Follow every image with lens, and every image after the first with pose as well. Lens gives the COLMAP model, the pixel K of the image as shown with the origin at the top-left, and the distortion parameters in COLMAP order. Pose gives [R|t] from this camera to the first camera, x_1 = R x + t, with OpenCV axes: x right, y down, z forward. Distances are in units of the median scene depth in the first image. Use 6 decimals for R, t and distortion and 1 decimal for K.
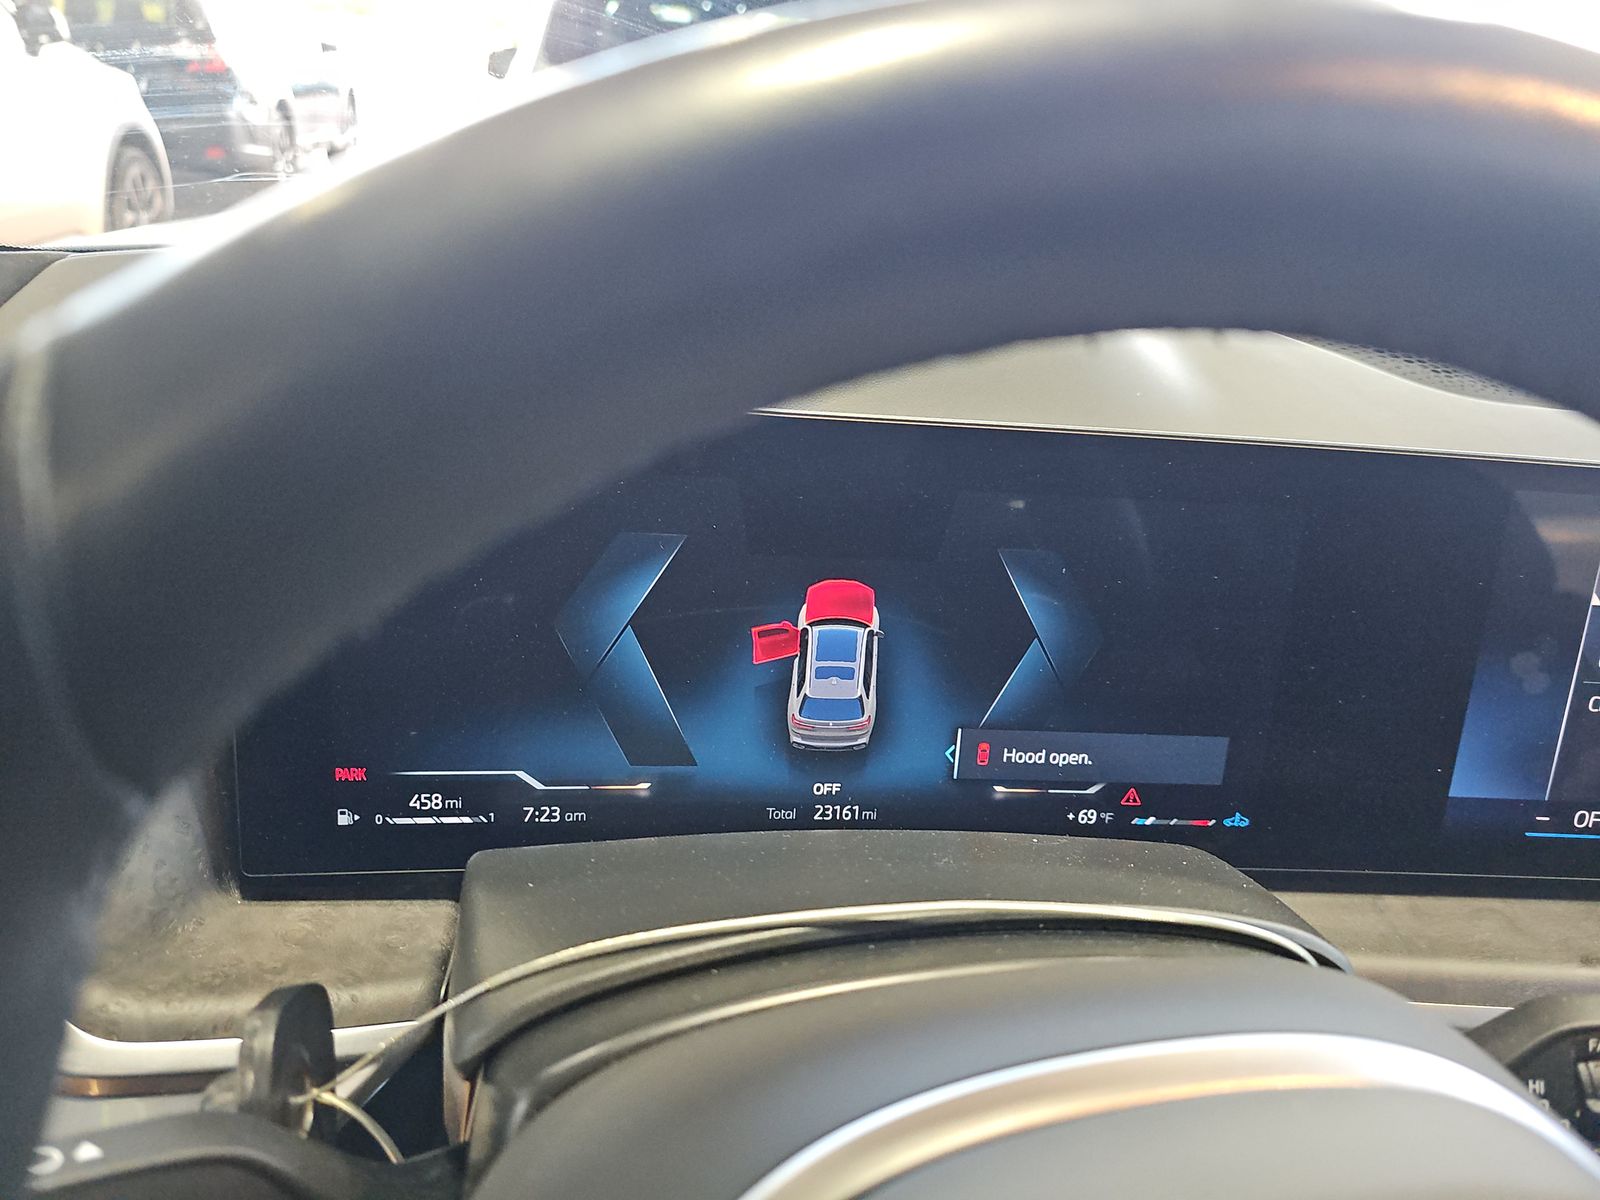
lens RADIAL K [[1053.1, 0, 803.0], [0, 1053.1, 609.9], [0, 0, 1]] dist [0.030314, -0.036918]
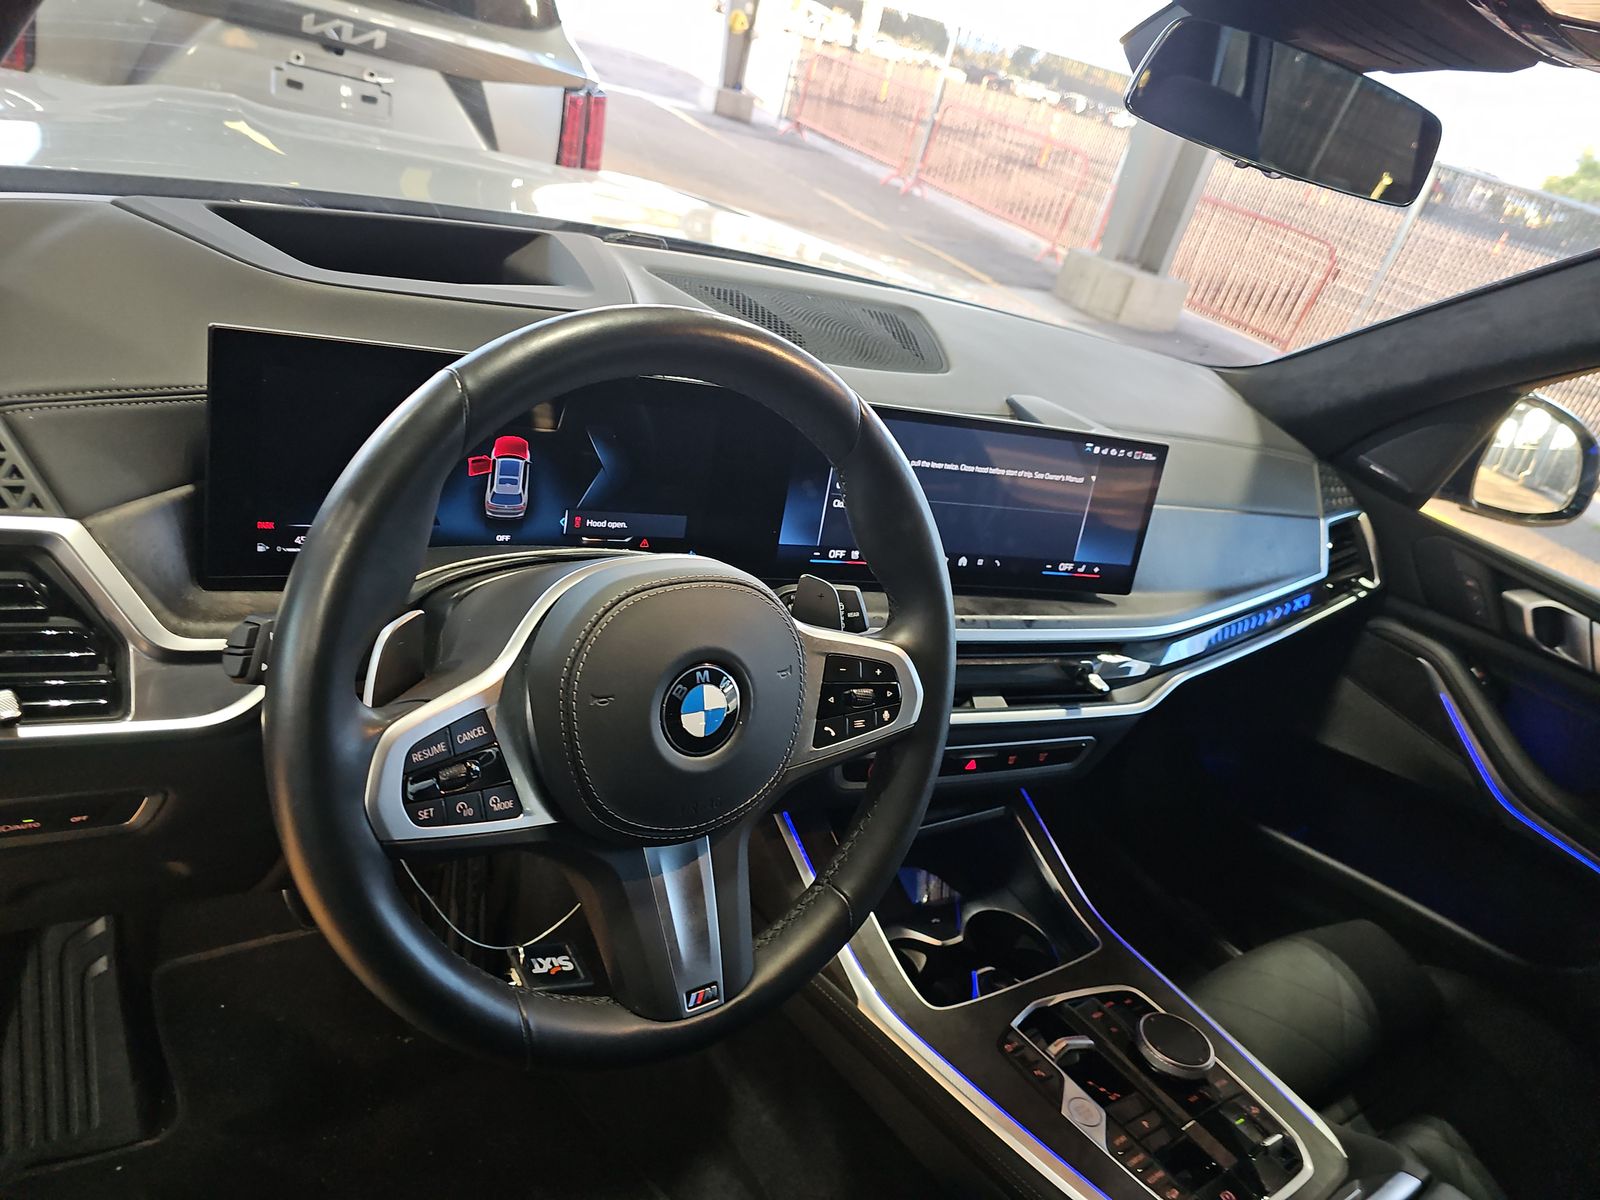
lens RADIAL K [[1053.1, 0, 793.4], [0, 1053.1, 590.1], [0, 0, 1]] dist [0.030314, -0.036918]
pose [[0.908188, -0.024304, 0.417856, -0.338864], [-0.015825, 0.995605, 0.092304, 0.072100], [-0.418263, -0.090442, 0.903812, -1.164840]]
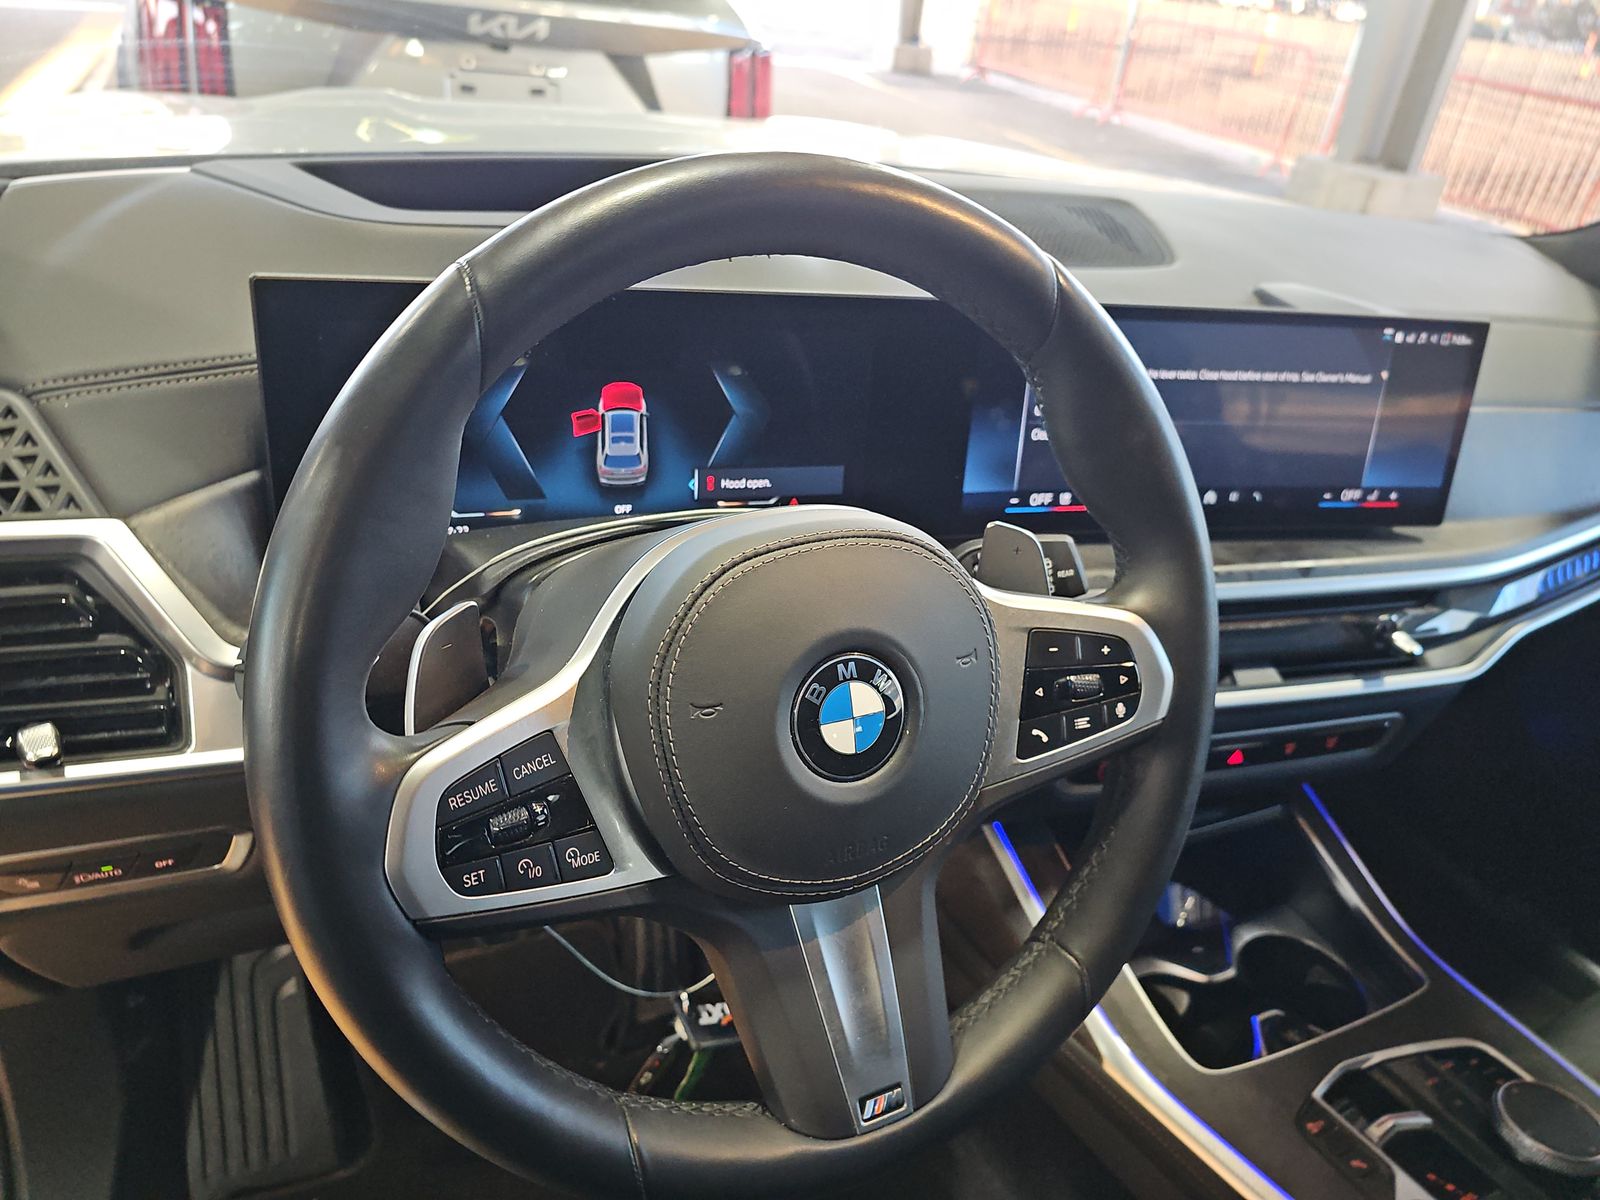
lens RADIAL K [[1053.1, 0, 786.5], [0, 1053.1, 595.6], [0, 0, 1]] dist [0.030314, -0.036918]
pose [[0.970920, -0.094128, 0.220124, -0.113593], [0.070205, 0.990986, 0.114098, 0.135416], [-0.228880, -0.095326, 0.968776, -0.765499]]
